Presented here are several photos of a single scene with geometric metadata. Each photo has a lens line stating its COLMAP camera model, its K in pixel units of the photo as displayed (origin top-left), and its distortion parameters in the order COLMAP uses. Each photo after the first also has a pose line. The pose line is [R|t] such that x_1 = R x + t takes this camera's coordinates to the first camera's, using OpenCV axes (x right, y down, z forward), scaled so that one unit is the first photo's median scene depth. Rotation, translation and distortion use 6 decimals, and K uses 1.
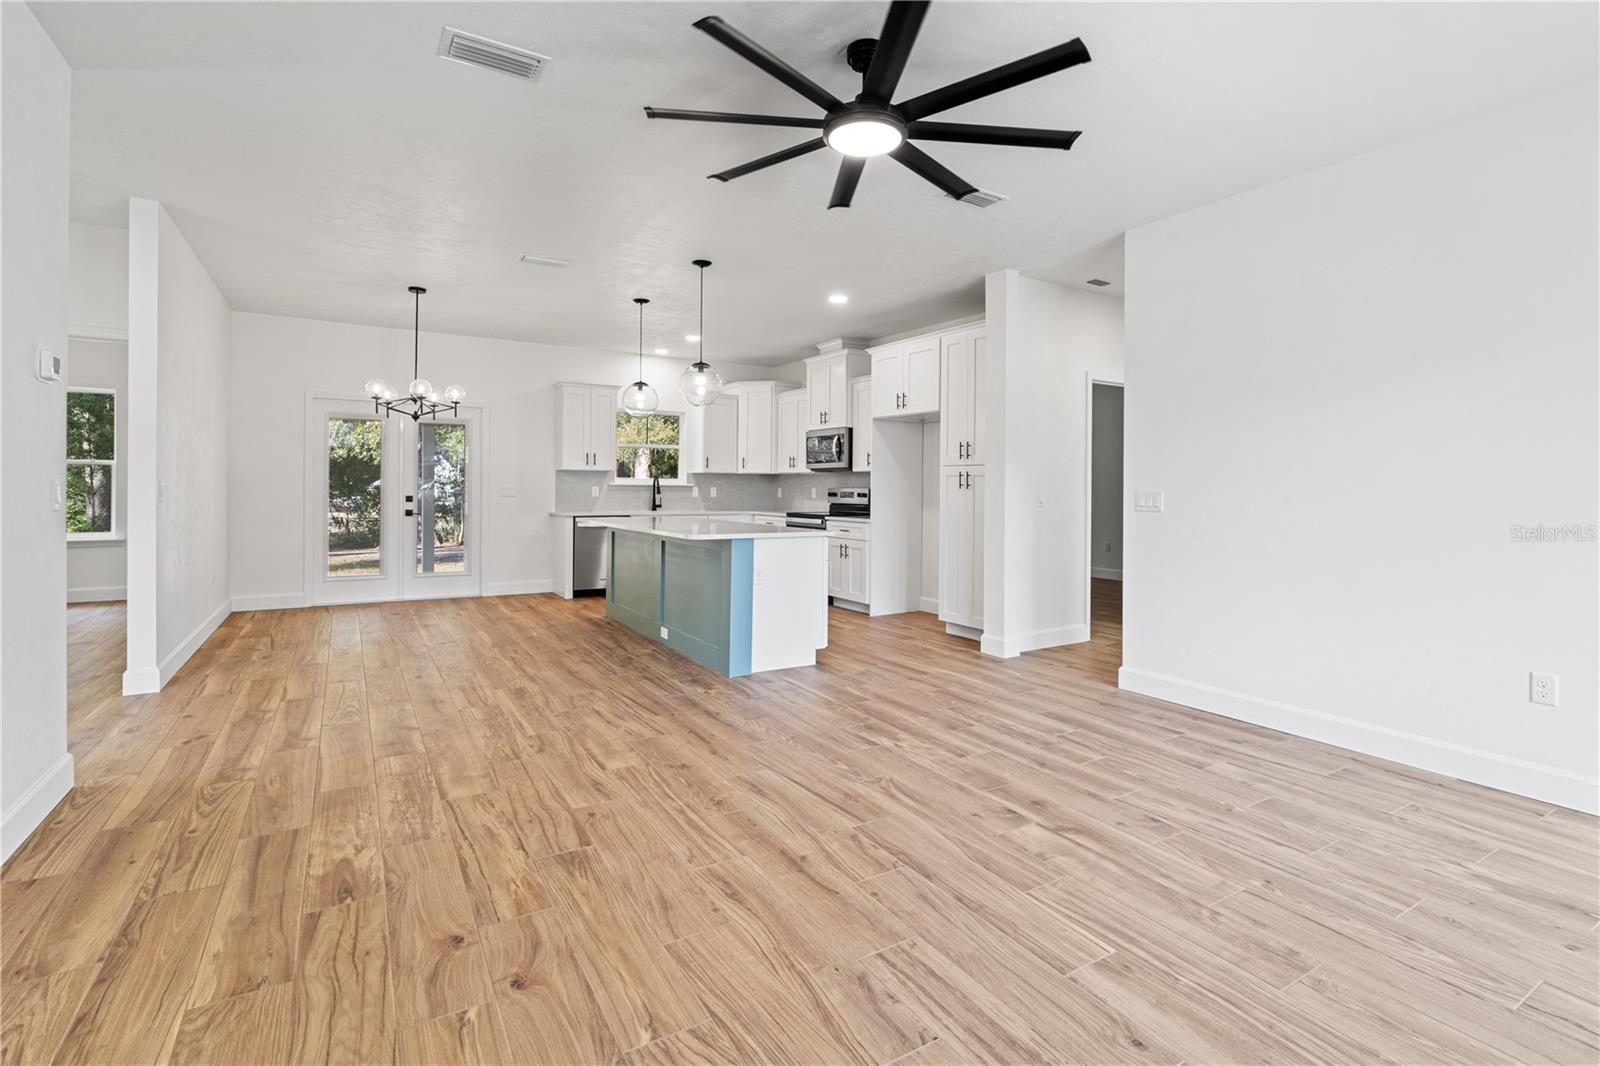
lens RADIAL K [[751.0, 0, 798.0], [0, 751.0, 494.2], [0, 0, 1]] dist [-0.001470, 0.000764]
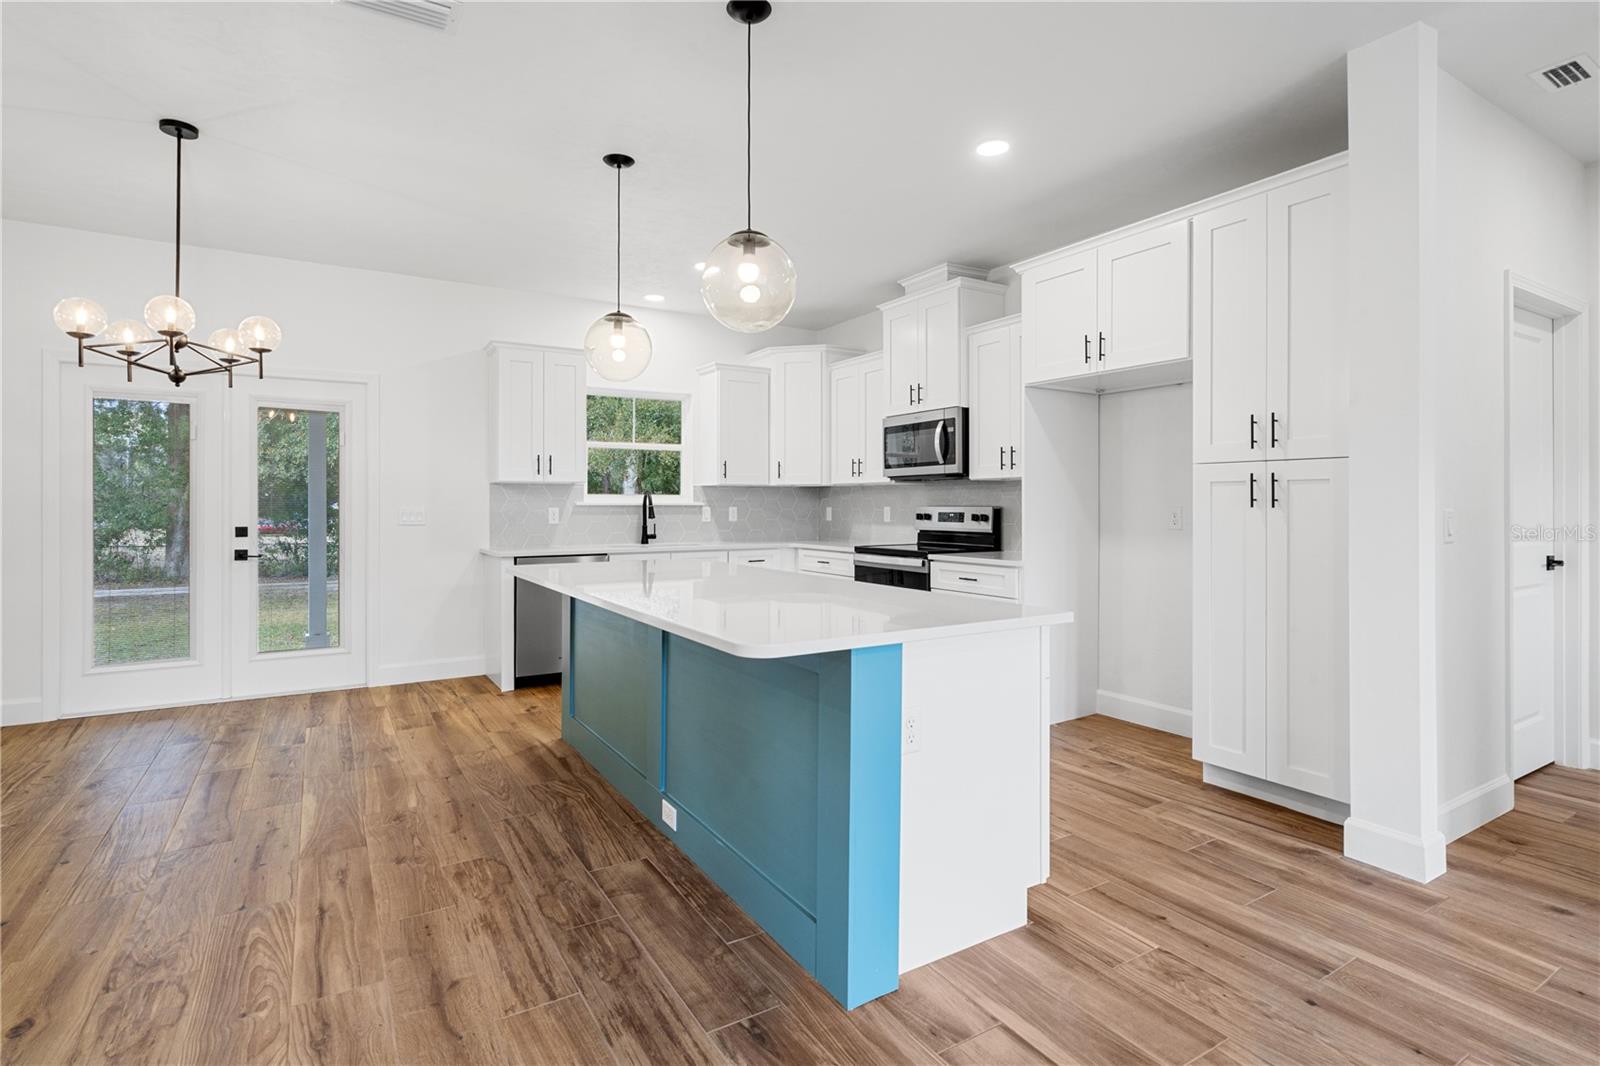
lens RADIAL K [[783.1, 0, 794.9], [0, 783.1, 501.9], [0, 0, 1]] dist [0.001088, 0.000722]
pose [[0.999949, -0.009905, 0.001832, -0.093038], [0.009925, 0.999888, -0.011202, -0.008400], [-0.001721, 0.011220, 0.999936, 0.477273]]
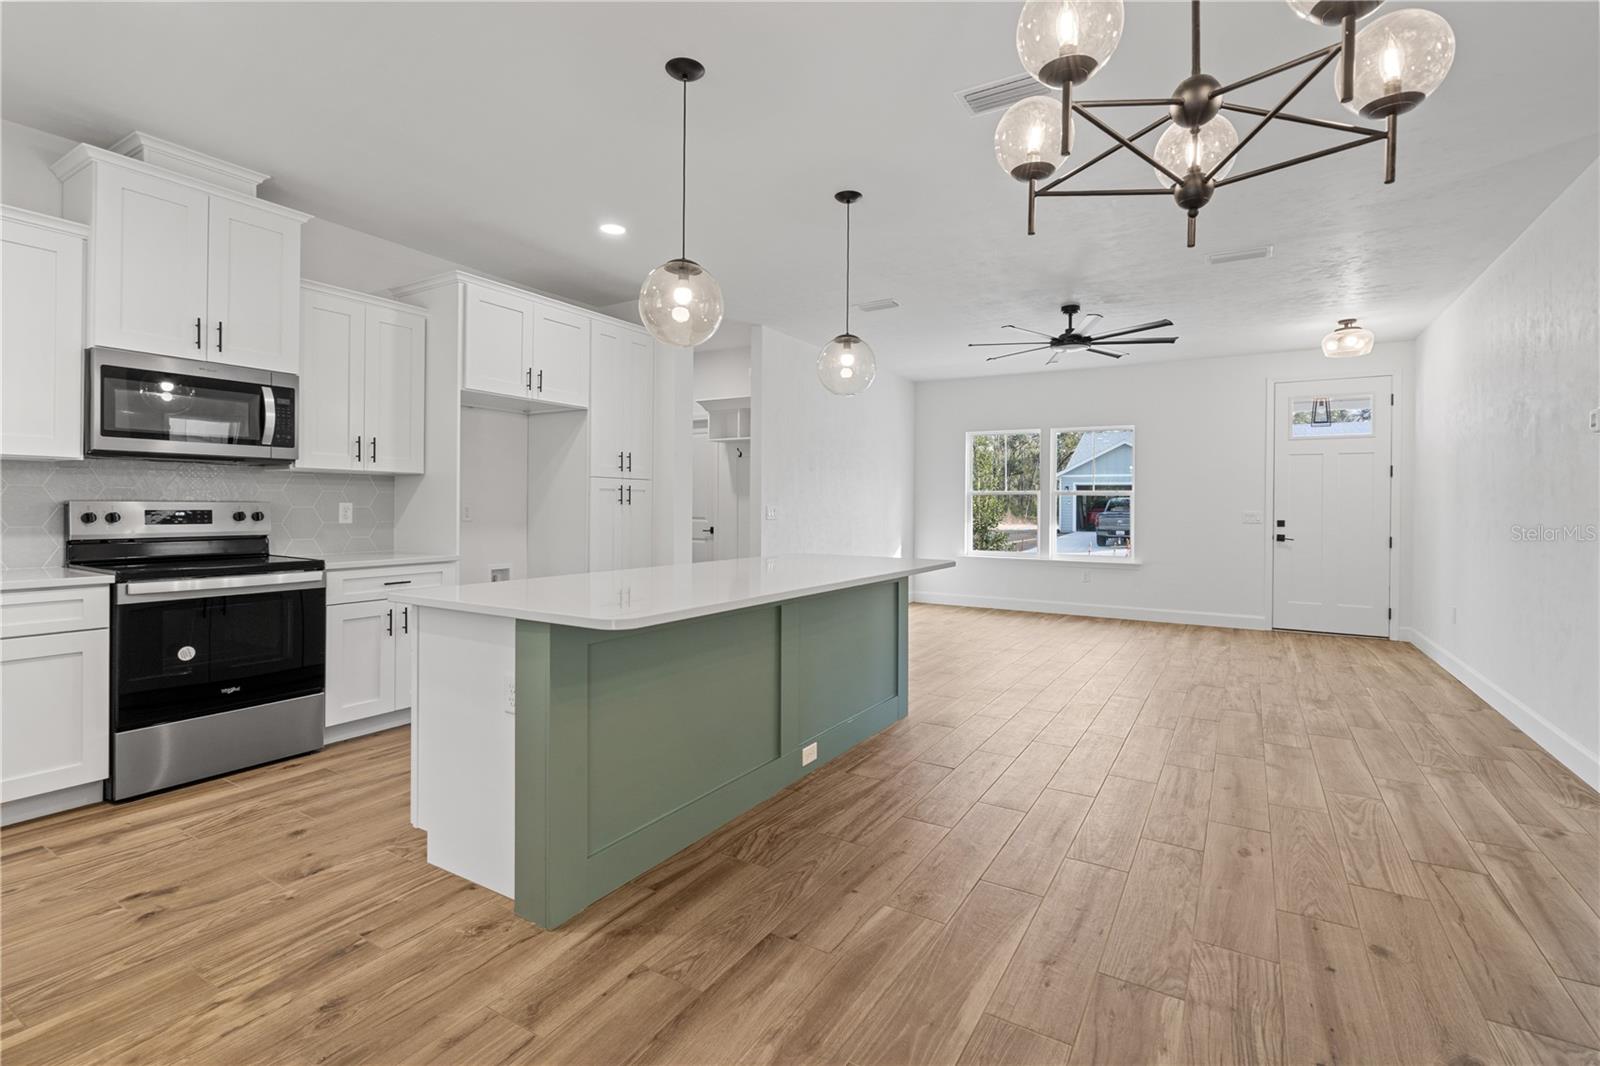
lens RADIAL K [[734.7, 0, 800.4], [0, 734.7, 505.8], [0, 0, 1]] dist [-0.005825, 0.000703]
pose [[-0.463212, -0.013048, 0.886152, -0.658208], [-0.005726, 0.999915, 0.011730, -0.017553], [-0.886229, 0.000359, -0.463247, 1.222718]]
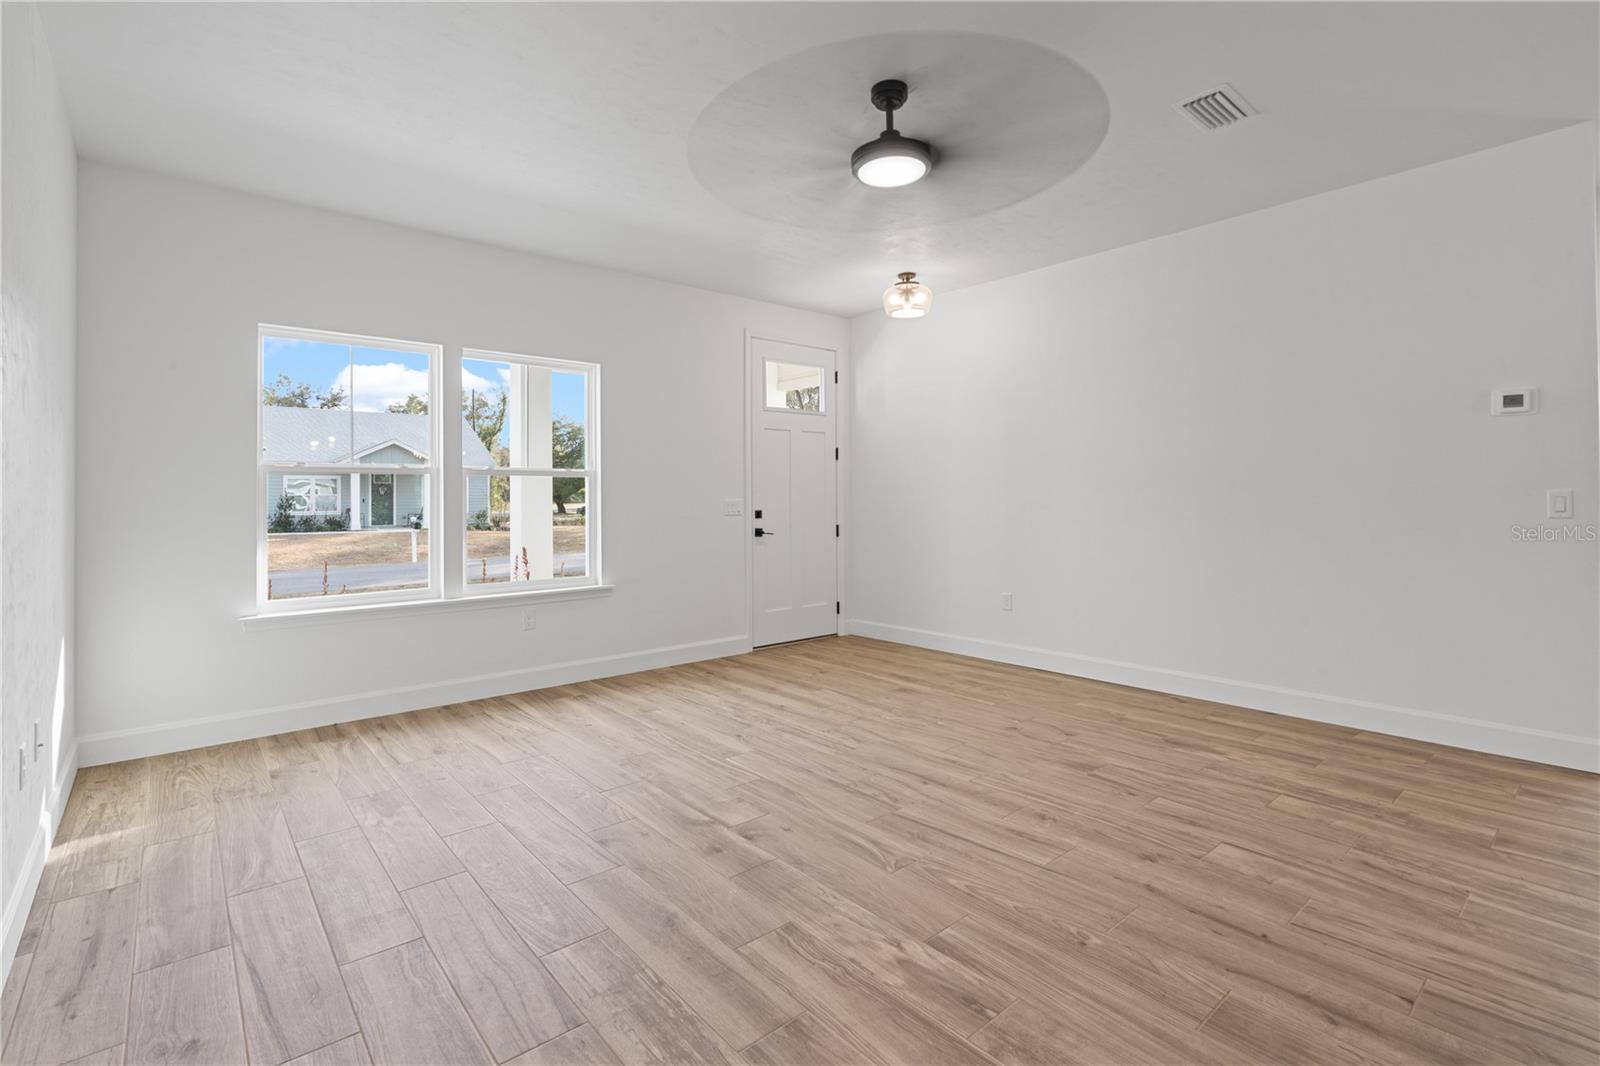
lens RADIAL K [[751.0, 0, 798.0], [0, 751.0, 494.2], [0, 0, 1]] dist [-0.001470, 0.000764]
pose [[-0.987343, -0.003277, -0.158566, 0.179807], [-0.003706, 0.999990, 0.002411, -0.007262], [0.158557, 0.002968, -0.987345, 0.934000]]
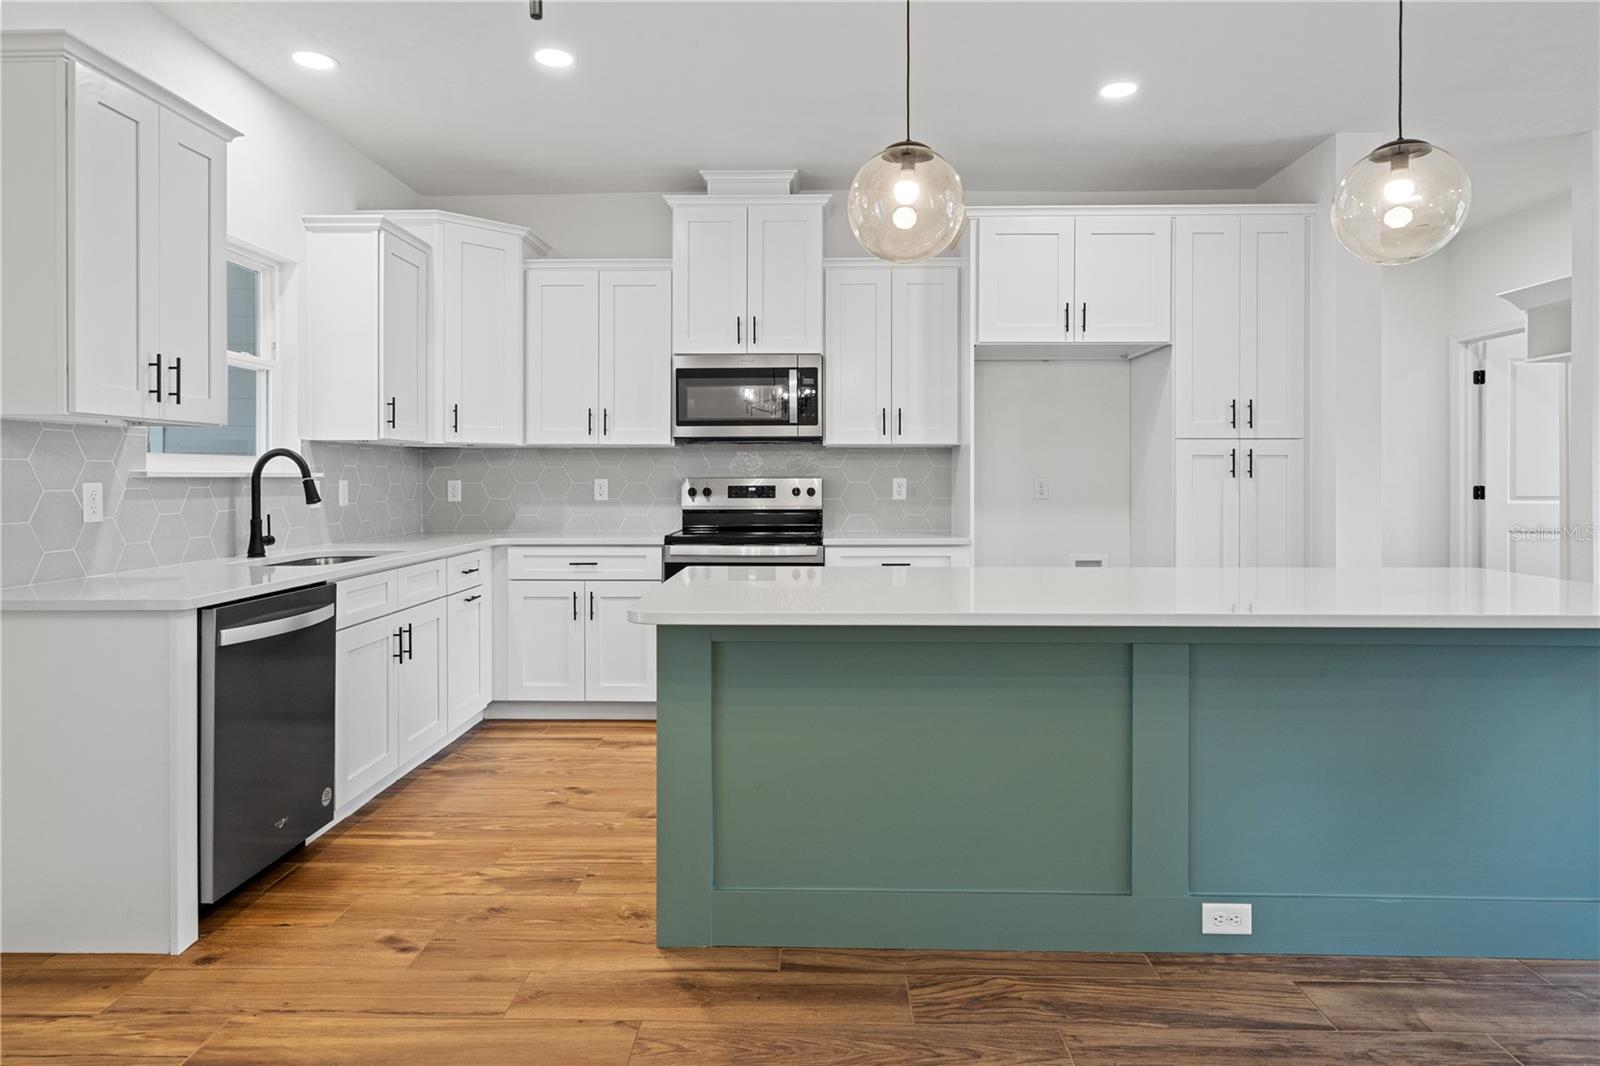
lens RADIAL K [[930.6, 0, 798.4], [0, 930.6, 477.3], [0, 0, 1]] dist [0.001246, 0.001531]
pose [[0.539244, -0.010872, 0.842080, -0.602520], [0.012630, 0.999909, 0.004821, -0.015775], [-0.842055, 0.008035, 0.539332, 0.897052]]
